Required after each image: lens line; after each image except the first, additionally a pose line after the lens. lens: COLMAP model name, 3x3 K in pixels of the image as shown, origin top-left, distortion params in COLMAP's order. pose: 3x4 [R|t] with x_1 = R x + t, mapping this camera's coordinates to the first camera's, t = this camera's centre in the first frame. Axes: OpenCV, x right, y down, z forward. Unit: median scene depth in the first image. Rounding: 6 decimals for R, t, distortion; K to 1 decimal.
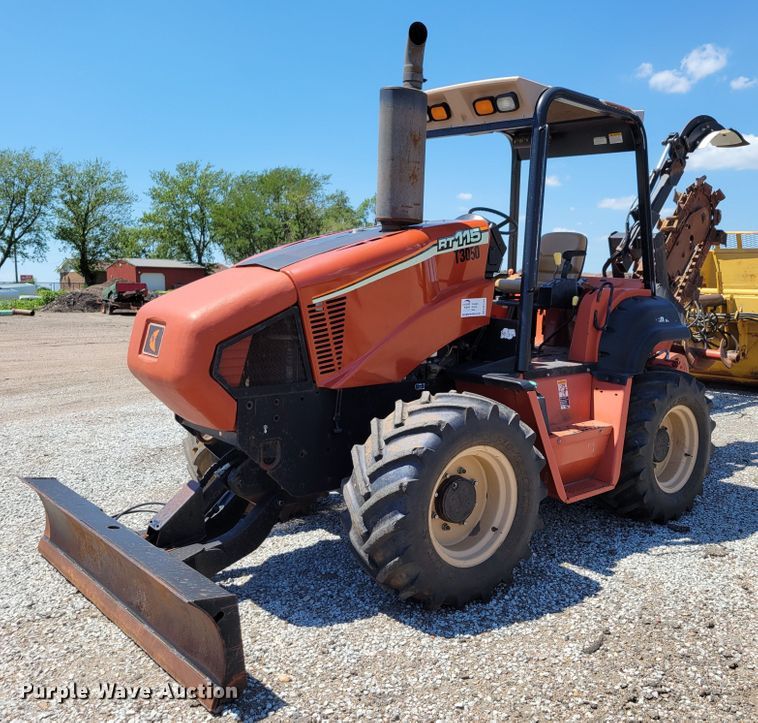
lens RADIAL K [[748.5, 0, 443.8], [0, 748.5, 363.8], [0, 0, 1]] dist [0.042599, -0.005896]
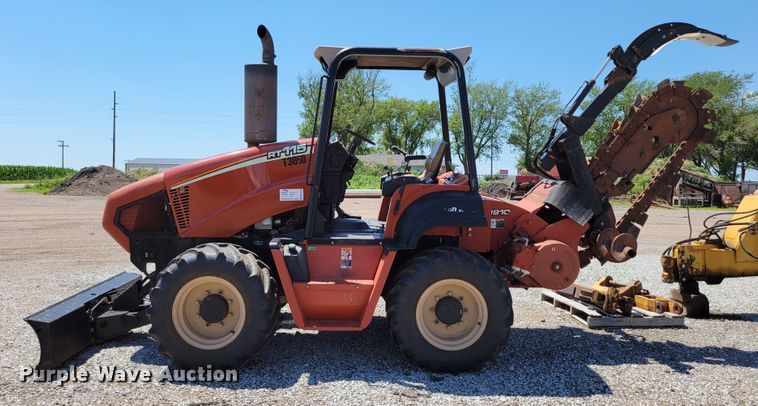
lens RADIAL K [[622.9, 0, 364.2], [0, 622.9, 185.7], [0, 0, 1]] dist [0.080513, -0.075915]
pose [[0.743377, 0.017616, -0.668640, 0.635535], [-0.078544, 0.995036, -0.061107, -0.016724], [0.664245, 0.097943, 0.741071, 0.088734]]
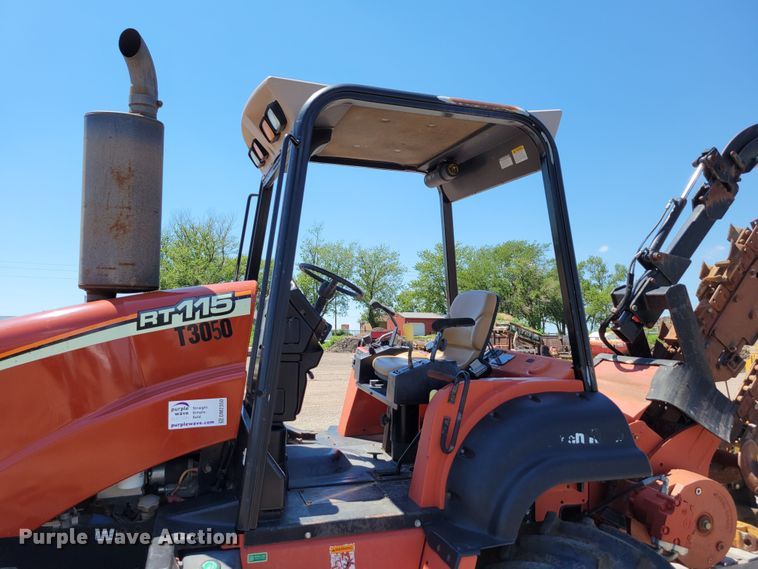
lens RADIAL K [[585.0, 0, 375.0], [0, 585.0, 280.0], [0, 0, 1]] dist [0.045683, -0.007382]
pose [[0.896776, -0.040048, -0.440669, 0.256653], [-0.043907, 0.982927, -0.178681, -0.065608], [0.440301, 0.179585, 0.879707, 0.372773]]
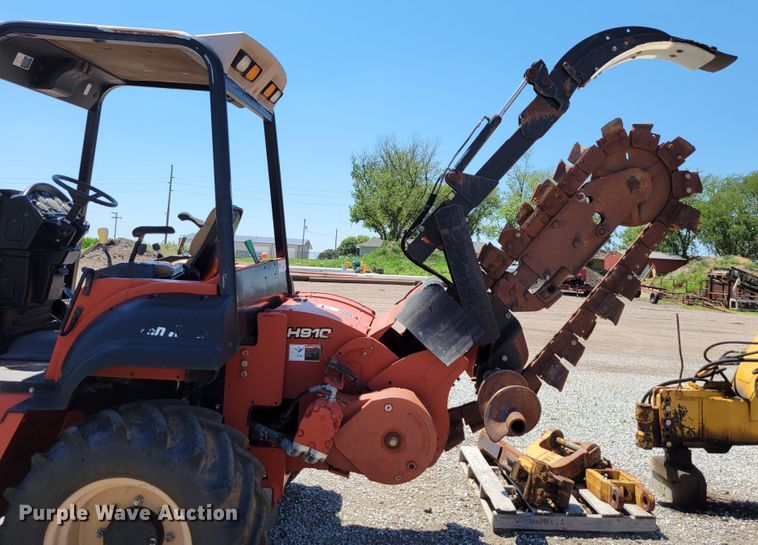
lens RADIAL K [[632.3, 0, 411.9], [0, 632.3, 225.3], [0, 0, 1]] dist [0.038117, -0.010080]
pose [[0.728325, 0.000552, -0.685232, 0.593557], [-0.122940, 0.983879, -0.129879, -0.075391], [0.674113, 0.178837, 0.716651, 0.536382]]
